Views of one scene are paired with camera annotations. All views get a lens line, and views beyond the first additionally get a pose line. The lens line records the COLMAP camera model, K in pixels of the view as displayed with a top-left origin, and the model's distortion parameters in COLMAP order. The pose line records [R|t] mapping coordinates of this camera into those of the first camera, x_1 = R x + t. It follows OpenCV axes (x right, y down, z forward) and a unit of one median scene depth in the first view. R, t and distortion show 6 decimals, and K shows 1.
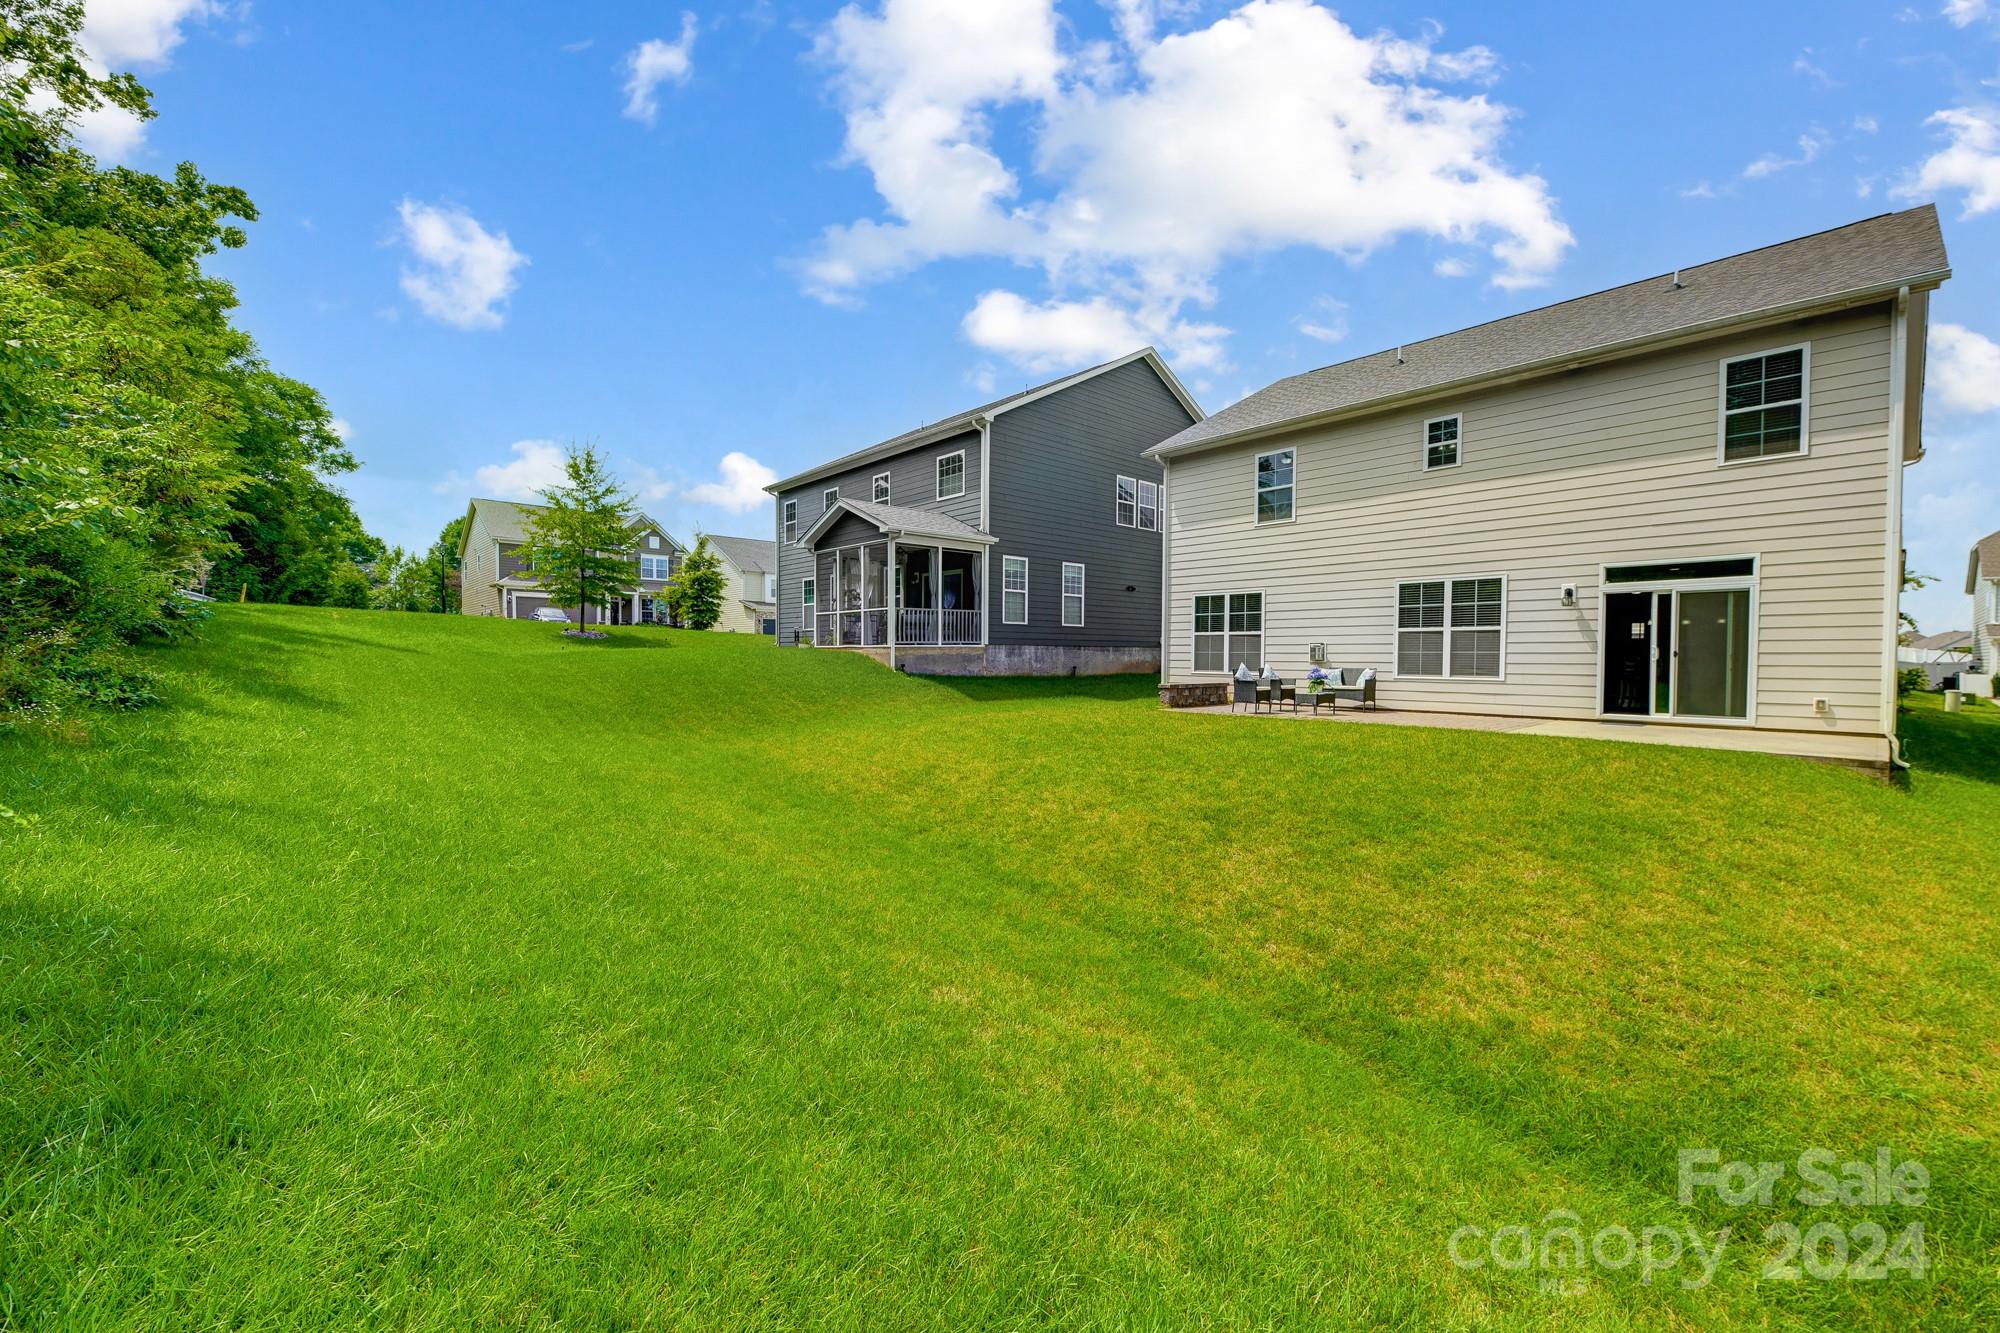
lens RADIAL K [[788.6, 0, 1012.4], [0, 788.6, 676.5], [0, 0, 1]] dist [0.009930, -0.000714]
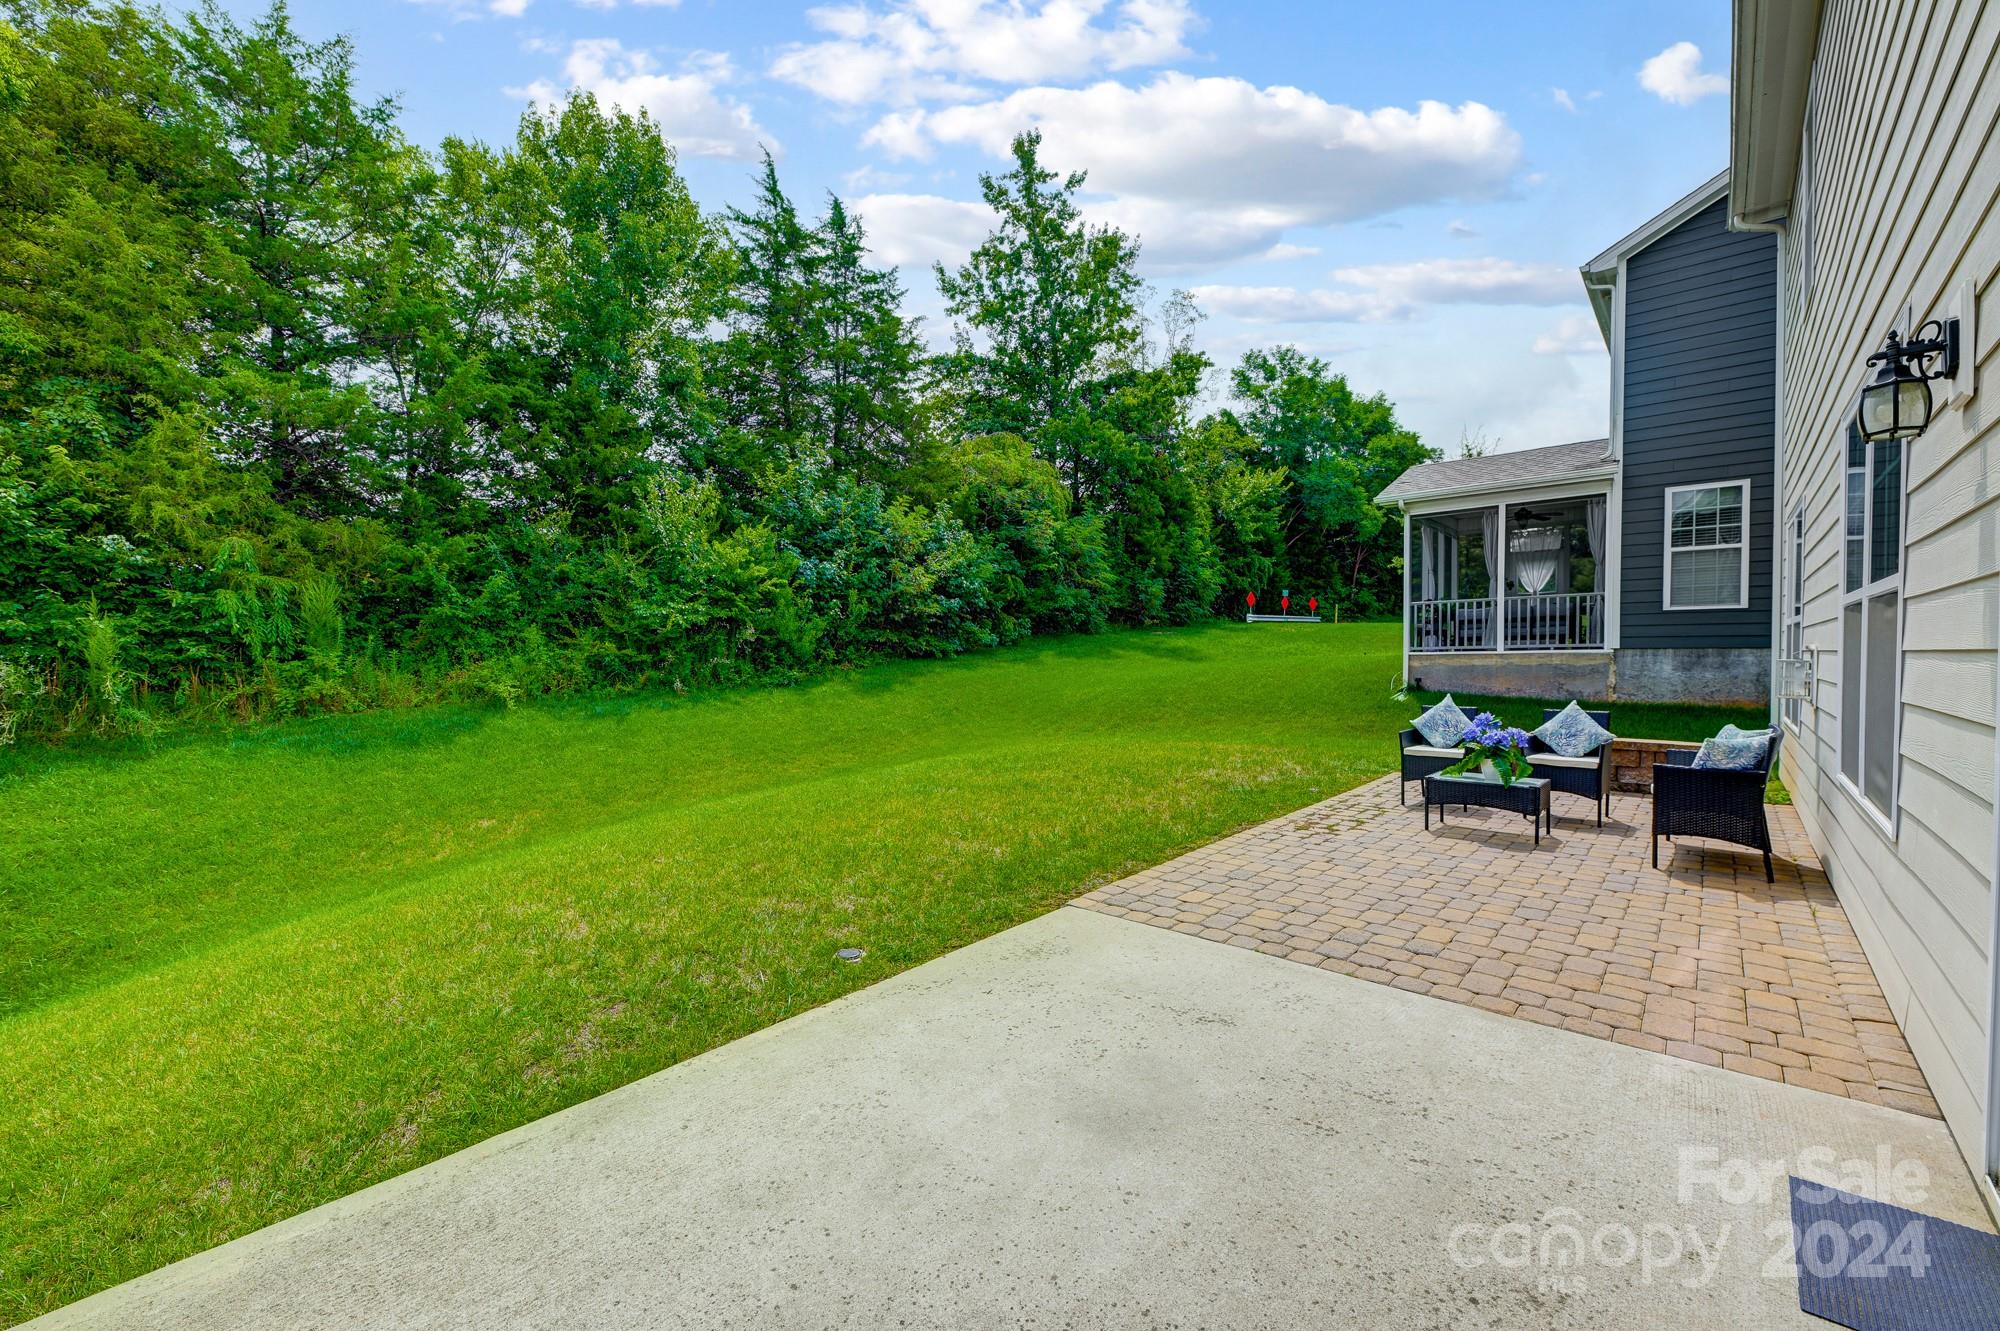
lens RADIAL K [[800.5, 0, 1008.4], [0, 800.5, 668.5], [0, 0, 1]] dist [0.009633, 0.000007]
pose [[0.083246, 0.016877, -0.996386, 0.802903], [-0.023207, 0.999618, 0.014993, -0.036459], [0.996259, 0.021875, 0.083606, 0.754059]]
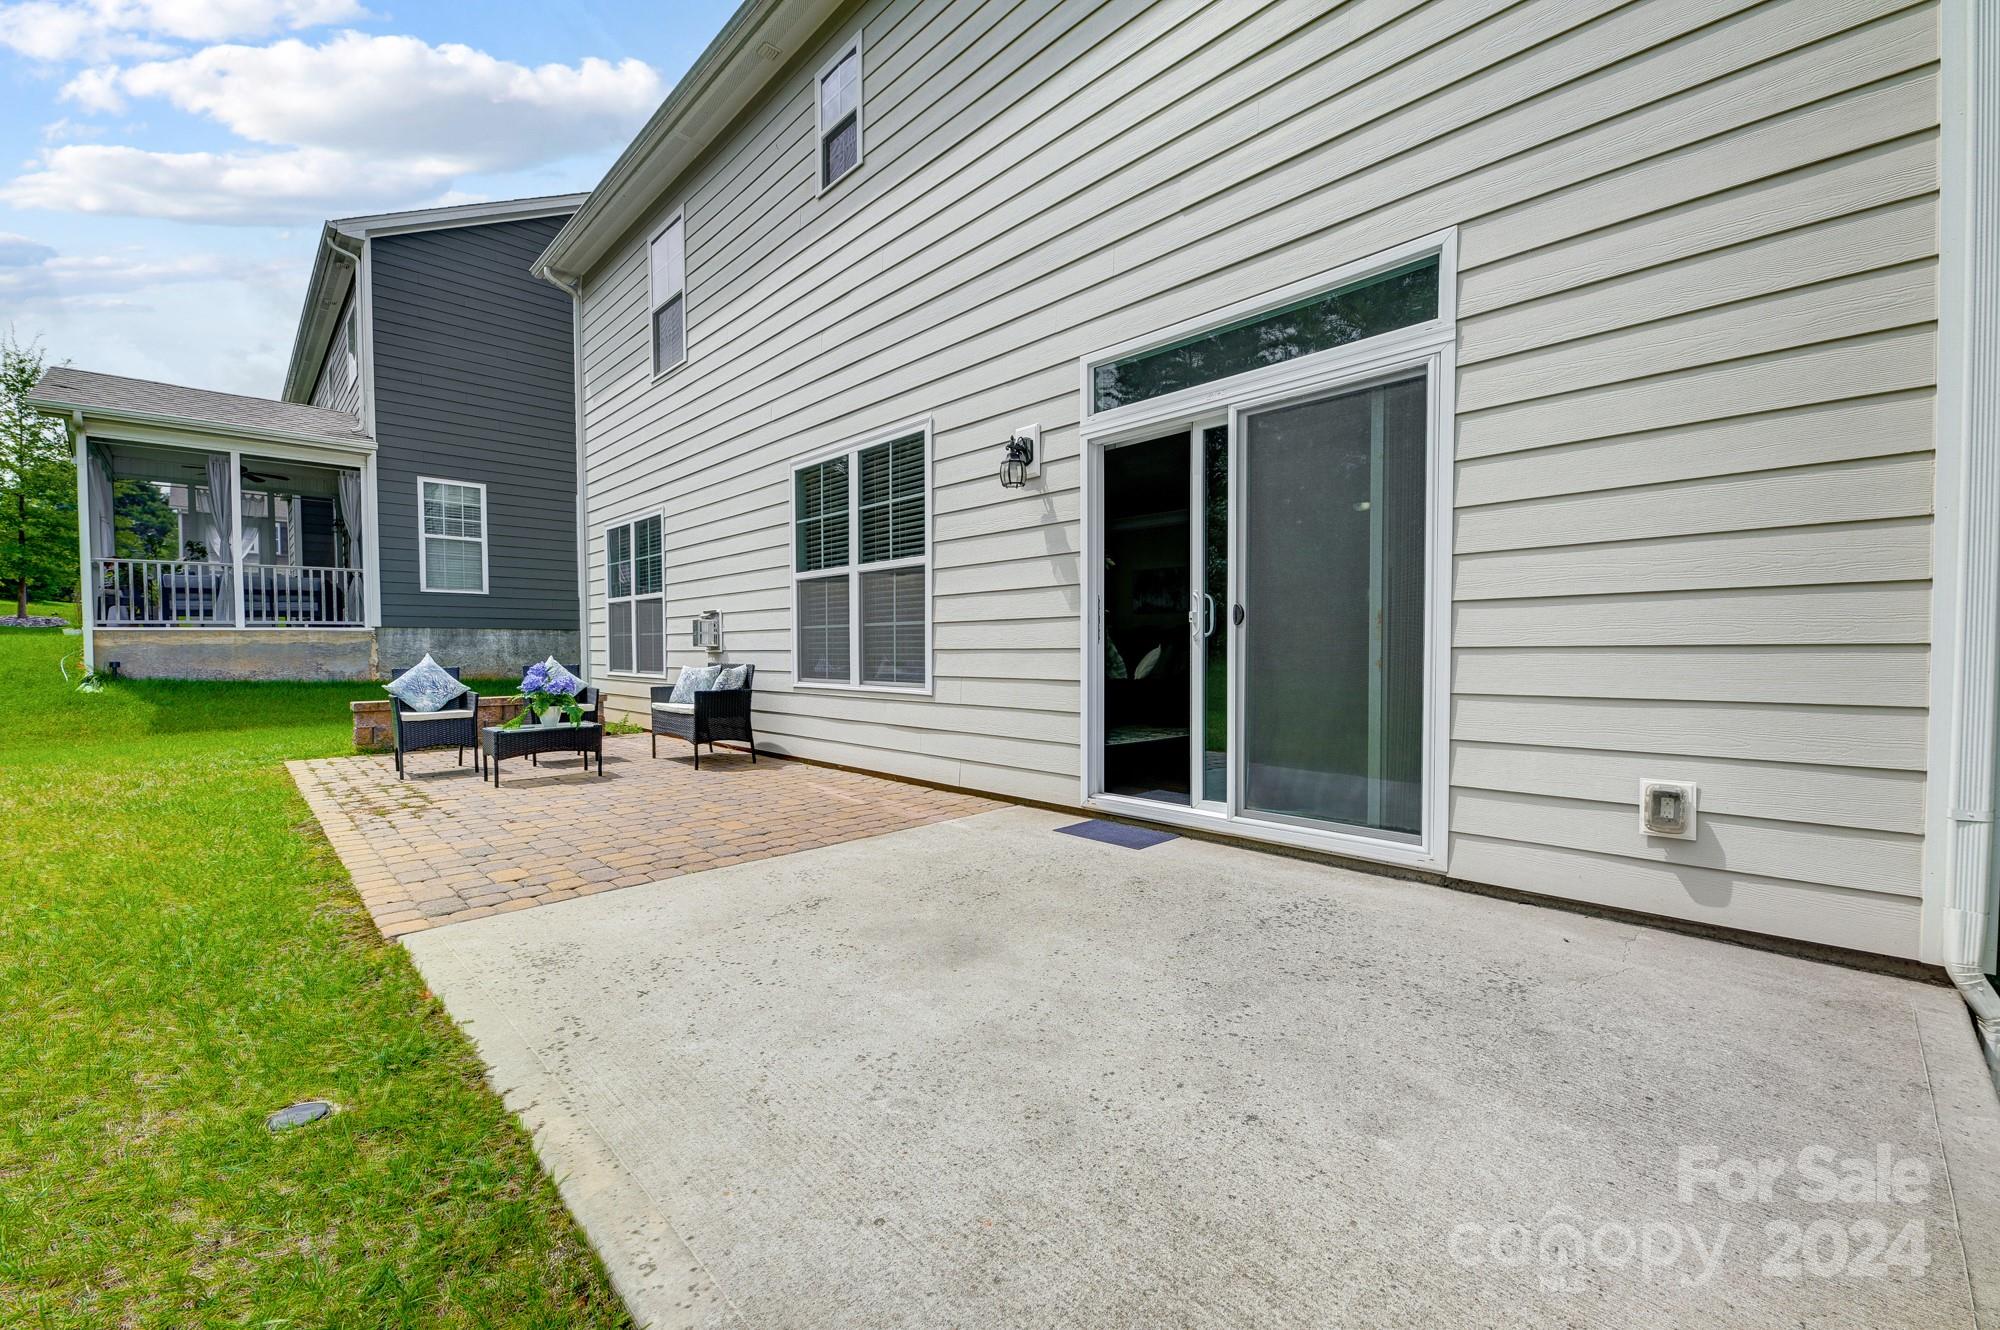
lens RADIAL K [[800.5, 0, 996.6], [0, 800.5, 672.0], [0, 0, 1]] dist [0.009633, 0.000007]
pose [[0.999967, -0.008133, 0.000746, 0.650087], [0.008132, 0.999965, 0.001983, -0.006551], [-0.000762, -0.001977, 0.999998, 0.604883]]
